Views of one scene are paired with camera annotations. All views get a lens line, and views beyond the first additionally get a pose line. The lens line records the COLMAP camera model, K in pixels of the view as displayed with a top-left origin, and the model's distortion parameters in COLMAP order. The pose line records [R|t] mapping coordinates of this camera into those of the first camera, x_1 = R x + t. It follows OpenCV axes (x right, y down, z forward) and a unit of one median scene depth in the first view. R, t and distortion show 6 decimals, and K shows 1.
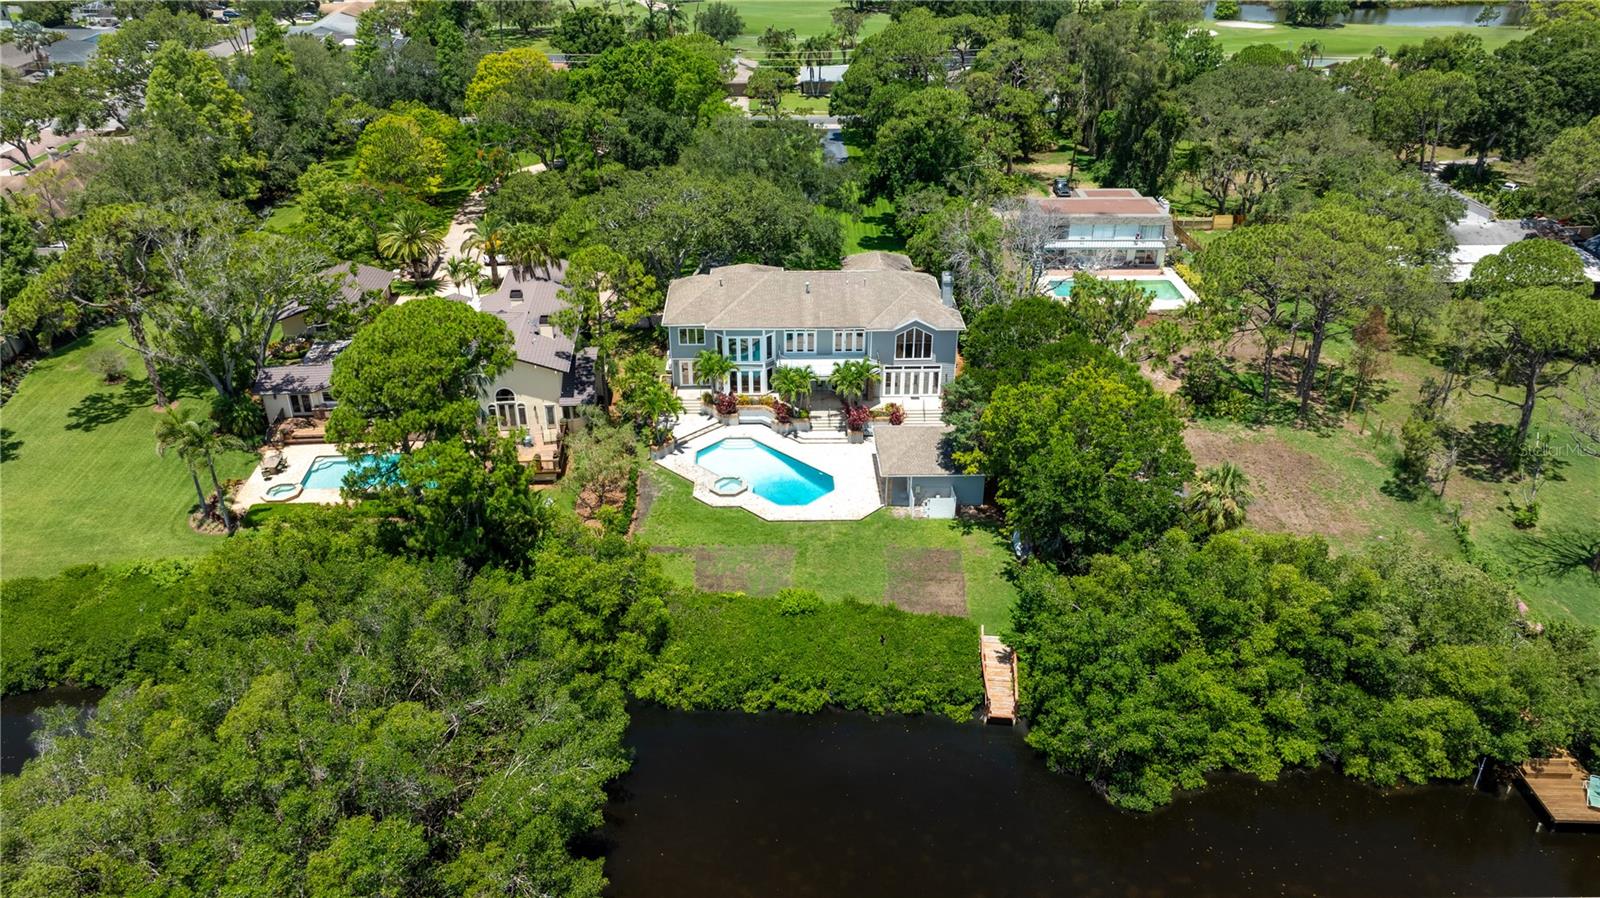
lens RADIAL K [[1136.3, 0, 800.0], [0, 1136.3, 449.0], [0, 0, 1]] dist [-0.008412, 0.001273]
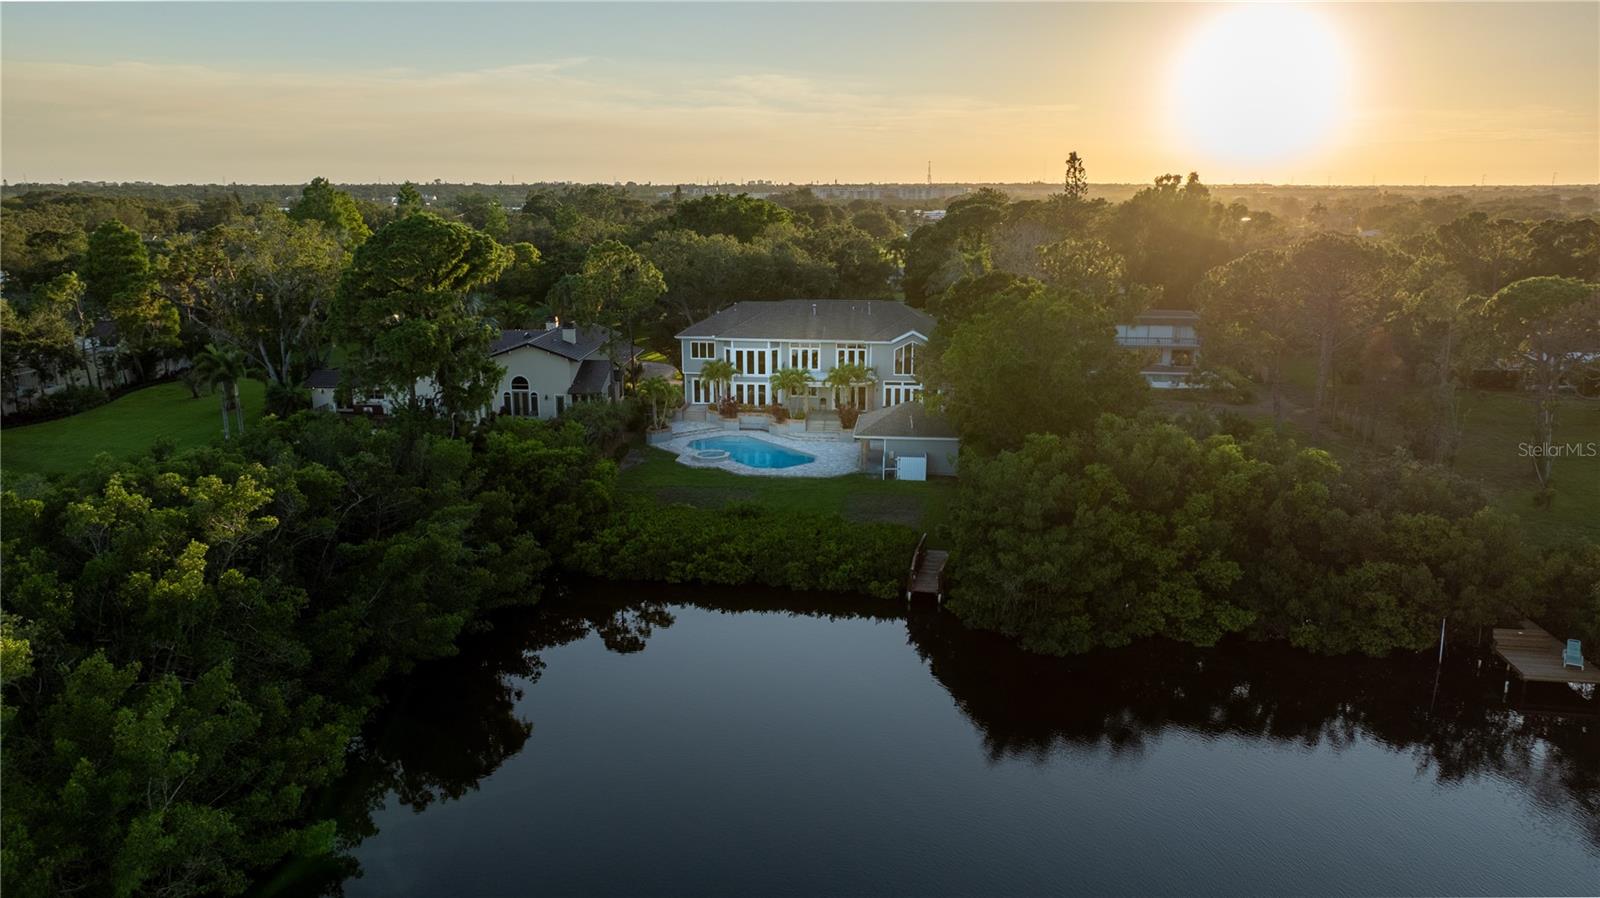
lens RADIAL K [[1126.1, 0, 800.0], [0, 1126.1, 449.0], [0, 0, 1]] dist [-0.016957, 0.000692]
pose [[0.991427, 0.030000, -0.127173, 0.149982], [-0.062707, 0.963121, -0.261659, 0.296615], [0.114633, 0.267390, 0.956745, 0.037516]]
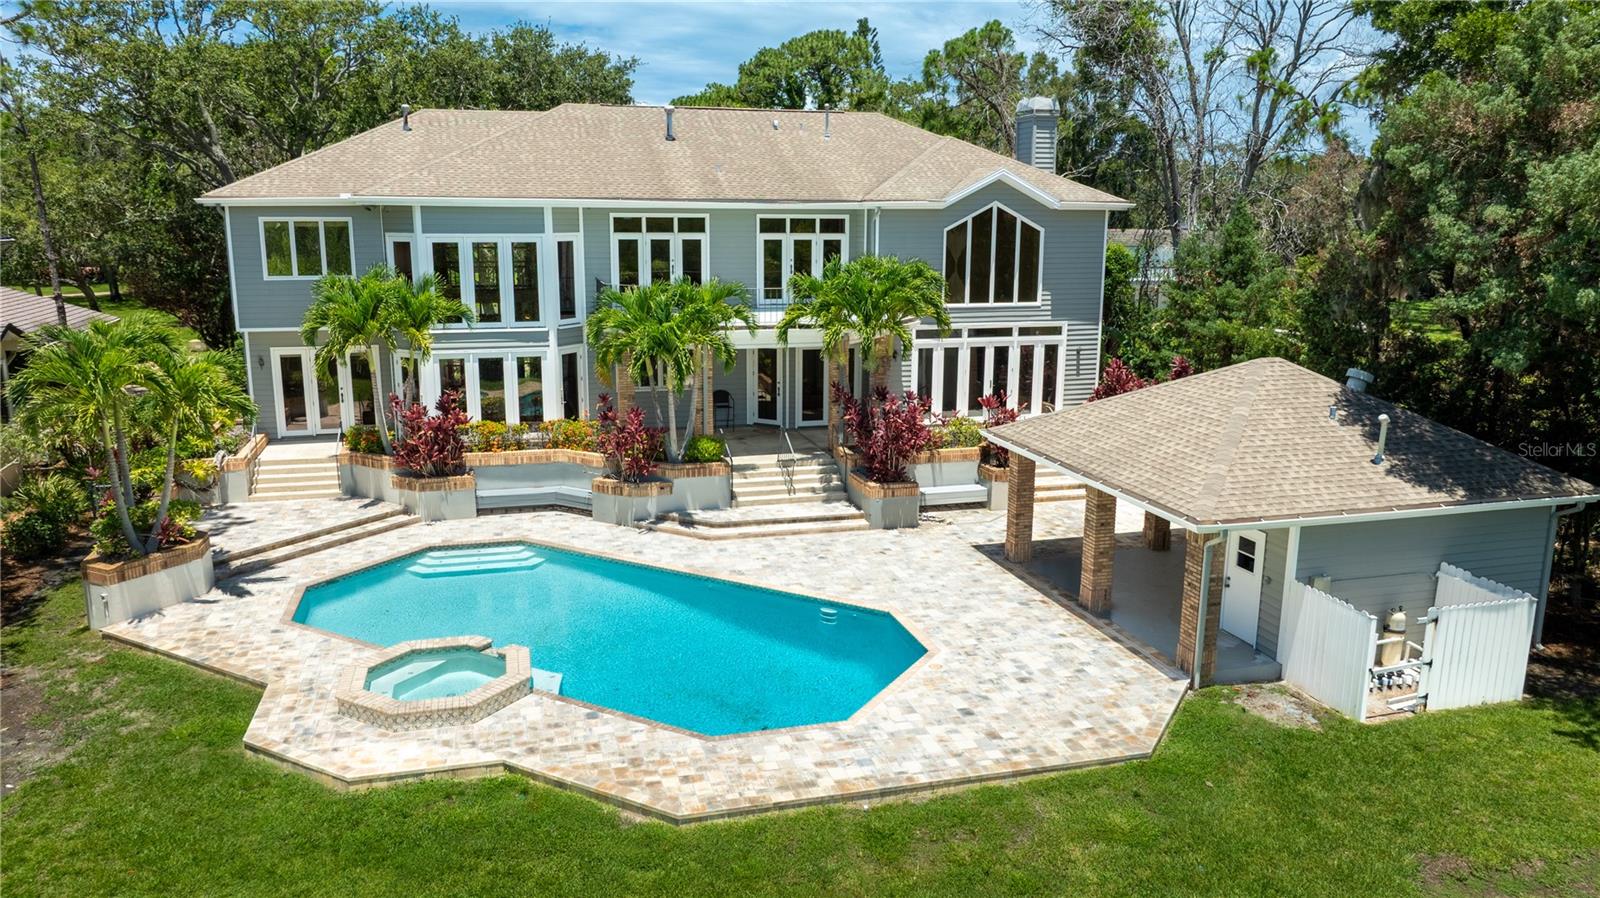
lens RADIAL K [[1126.1, 0, 800.0], [0, 1126.1, 449.0], [0, 0, 1]] dist [-0.016957, 0.000692]
pose [[0.969914, -0.046825, 0.238903, -0.047332], [0.112437, 0.956556, -0.268994, 0.056119], [-0.215928, 0.287762, 0.933042, 0.810362]]
